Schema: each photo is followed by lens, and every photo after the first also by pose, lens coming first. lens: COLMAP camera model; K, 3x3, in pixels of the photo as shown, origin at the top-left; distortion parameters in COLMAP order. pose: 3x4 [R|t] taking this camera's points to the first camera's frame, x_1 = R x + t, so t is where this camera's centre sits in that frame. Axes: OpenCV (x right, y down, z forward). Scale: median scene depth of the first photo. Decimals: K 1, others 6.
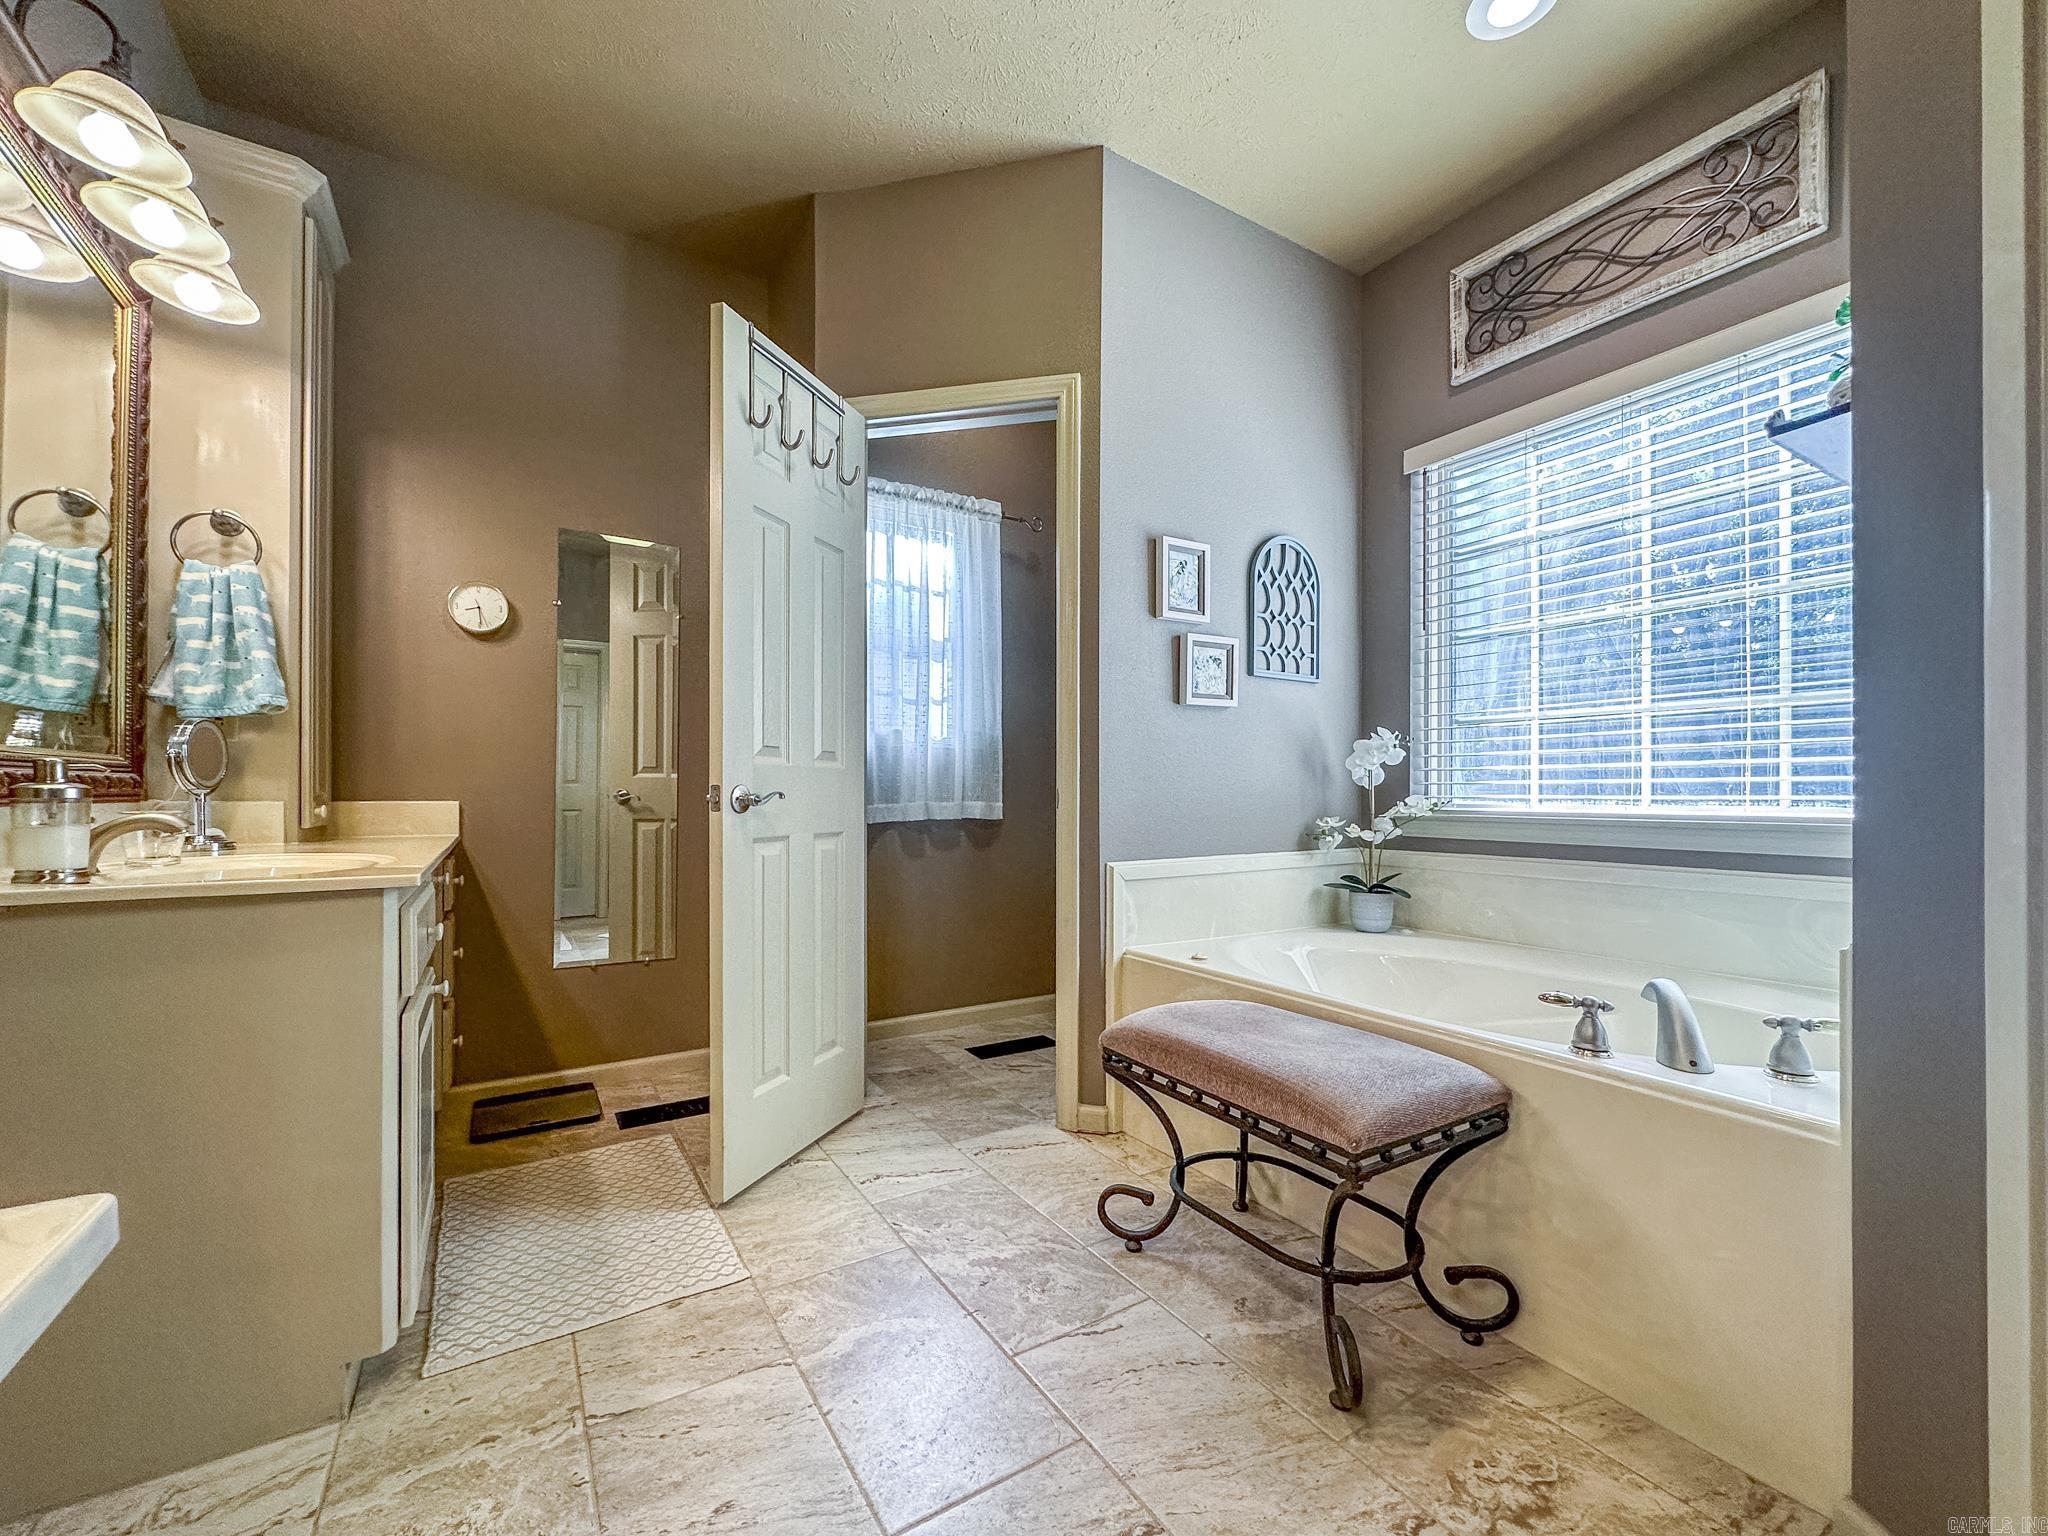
lens RADIAL K [[843.5, 0, 1017.2], [0, 843.5, 783.7], [0, 0, 1]] dist [0.000652, 0.000049]
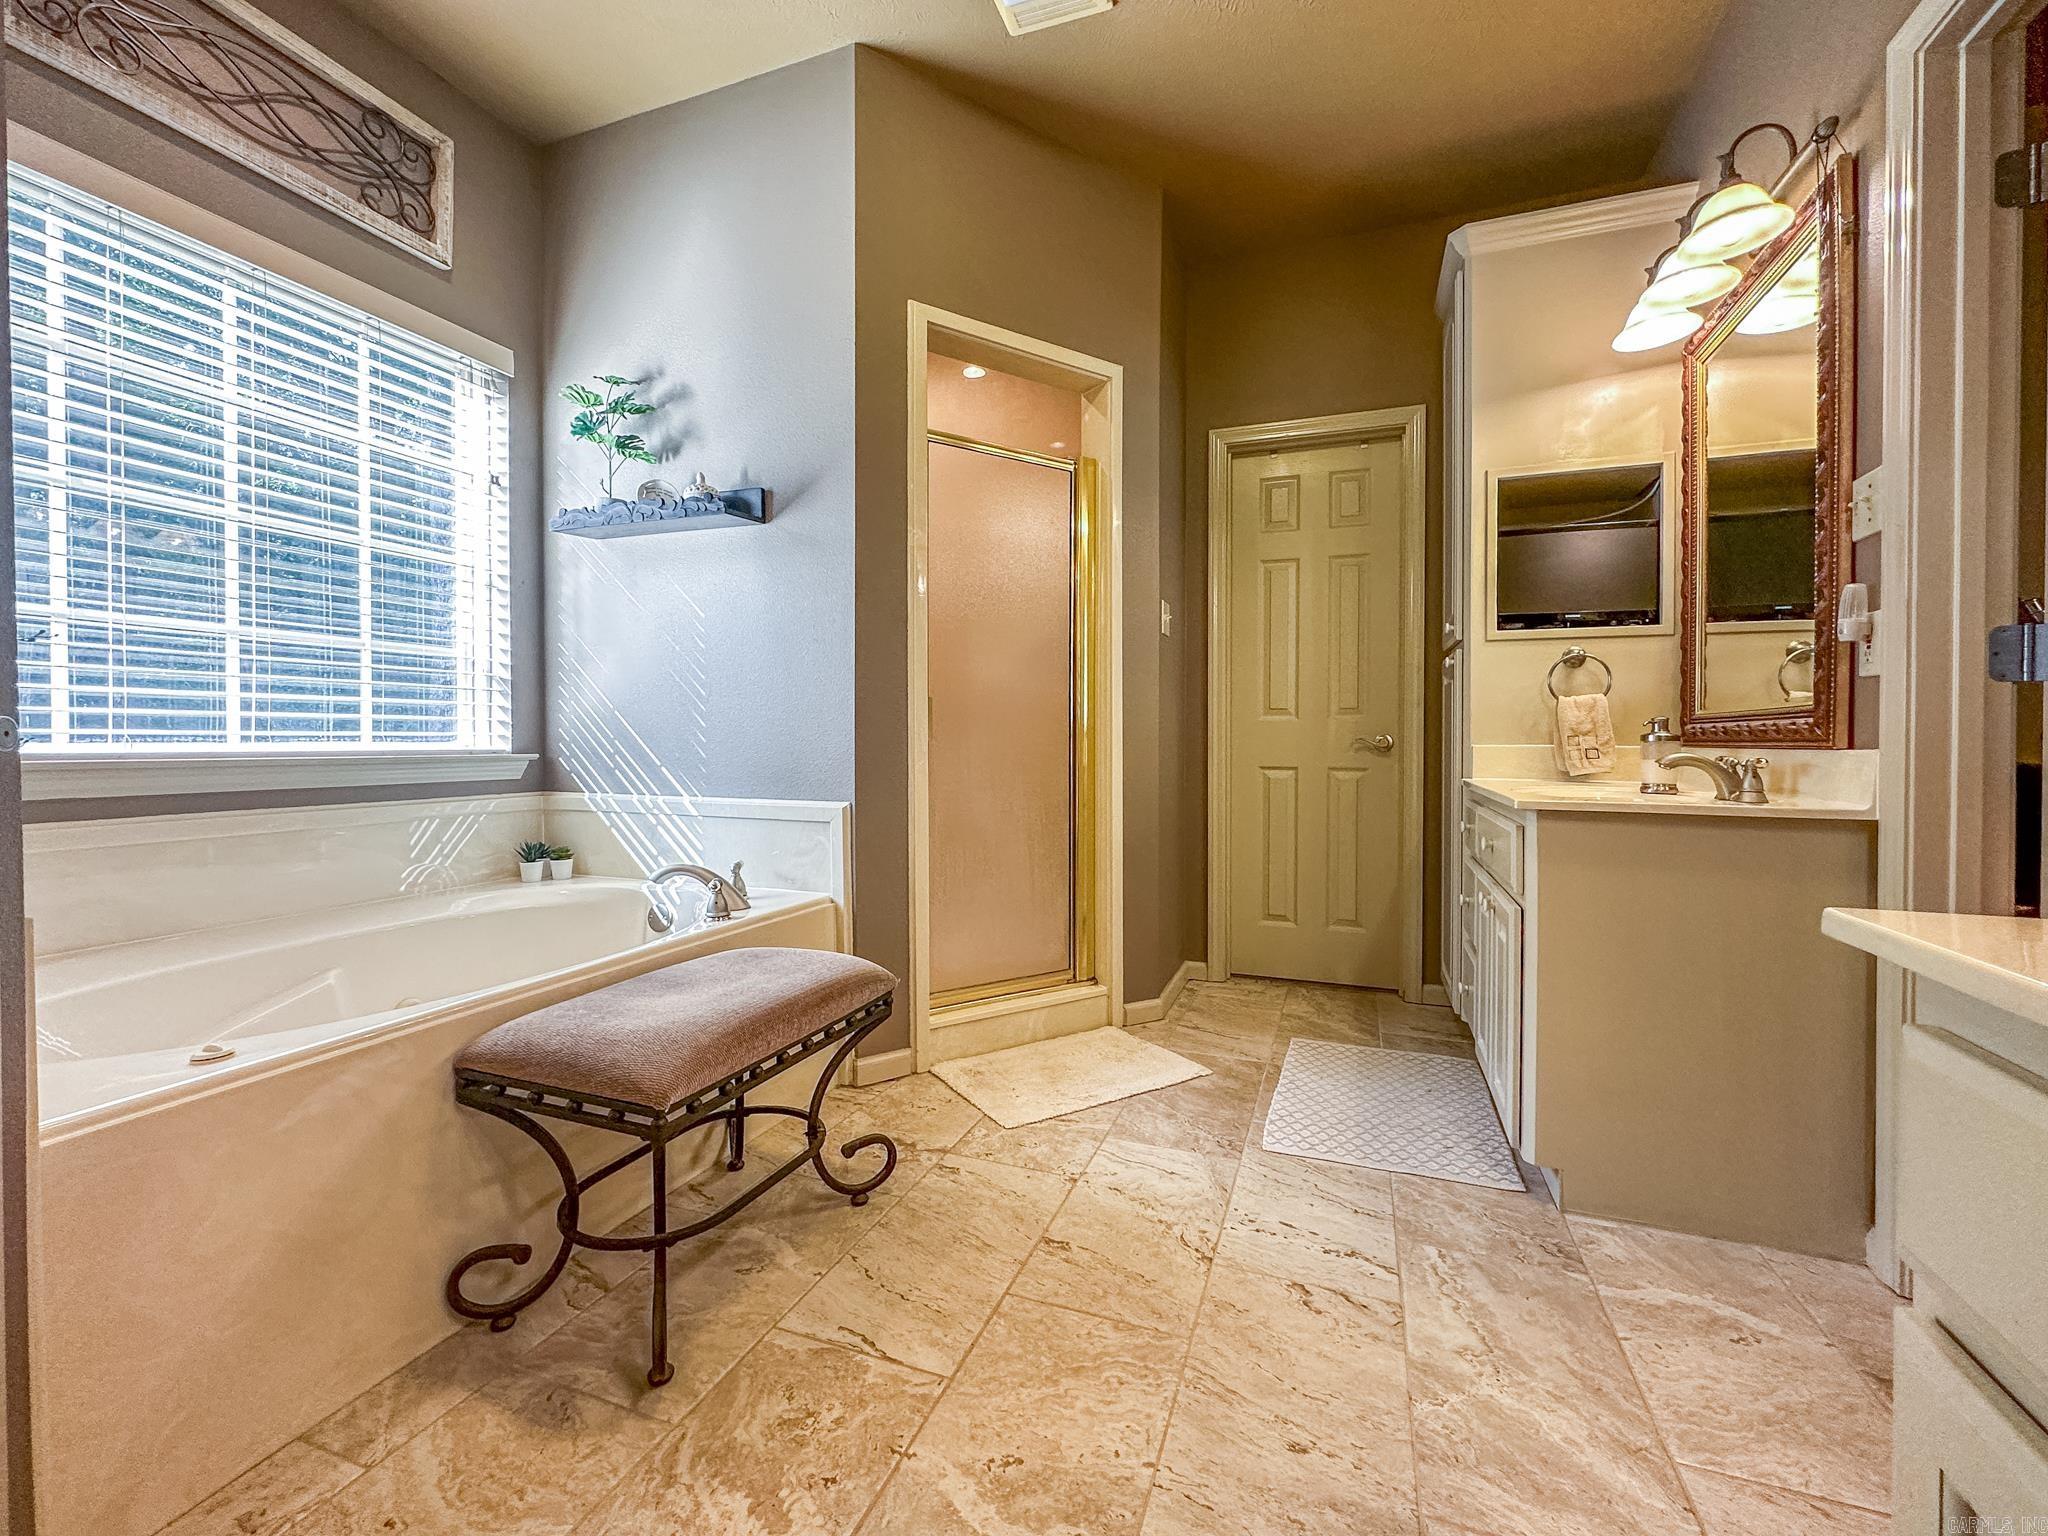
lens RADIAL K [[869.2, 0, 1019.5], [0, 869.2, 741.5], [0, 0, 1]] dist [0.001055, 0.000333]
pose [[-0.609994, -0.006443, 0.792380, -0.474548], [-0.013626, 0.999904, -0.002358, 0.016391], [-0.792289, -0.012235, -0.610023, 0.941120]]
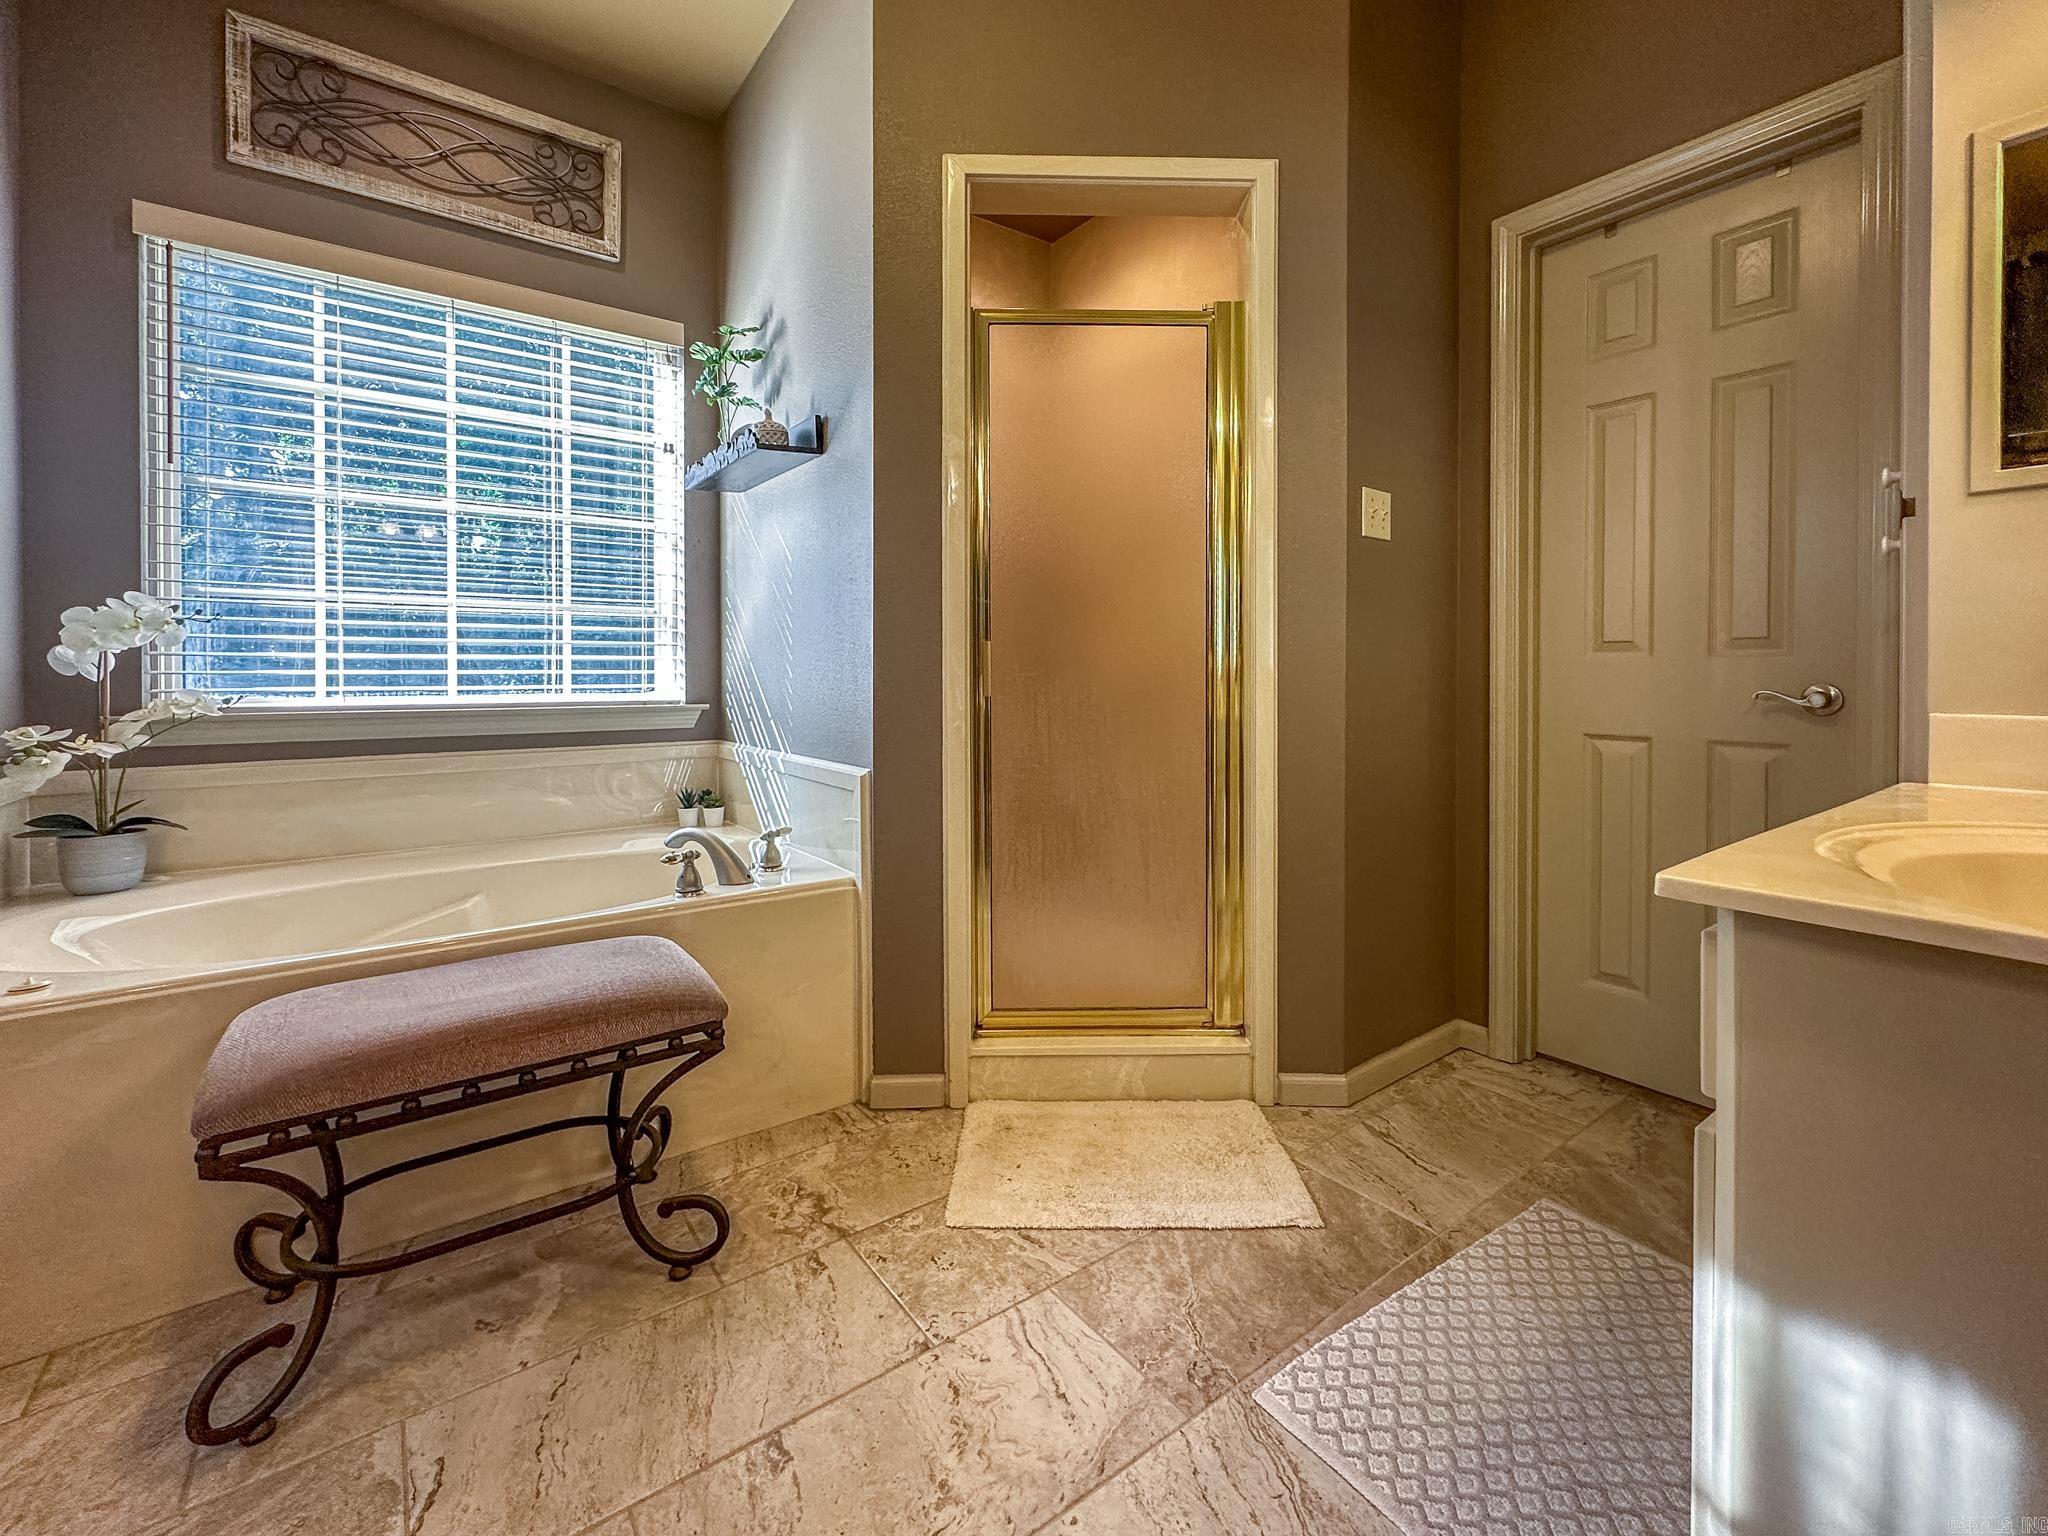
lens RADIAL K [[874.5, 0, 1054.5], [0, 874.5, 681.6], [0, 0, 1]] dist [-0.000143, -0.000554]
pose [[-0.101121, -0.009503, 0.994829, -0.426855], [-0.010515, 0.999909, 0.008483, -0.009122], [-0.994819, -0.009603, -0.101212, 0.380242]]
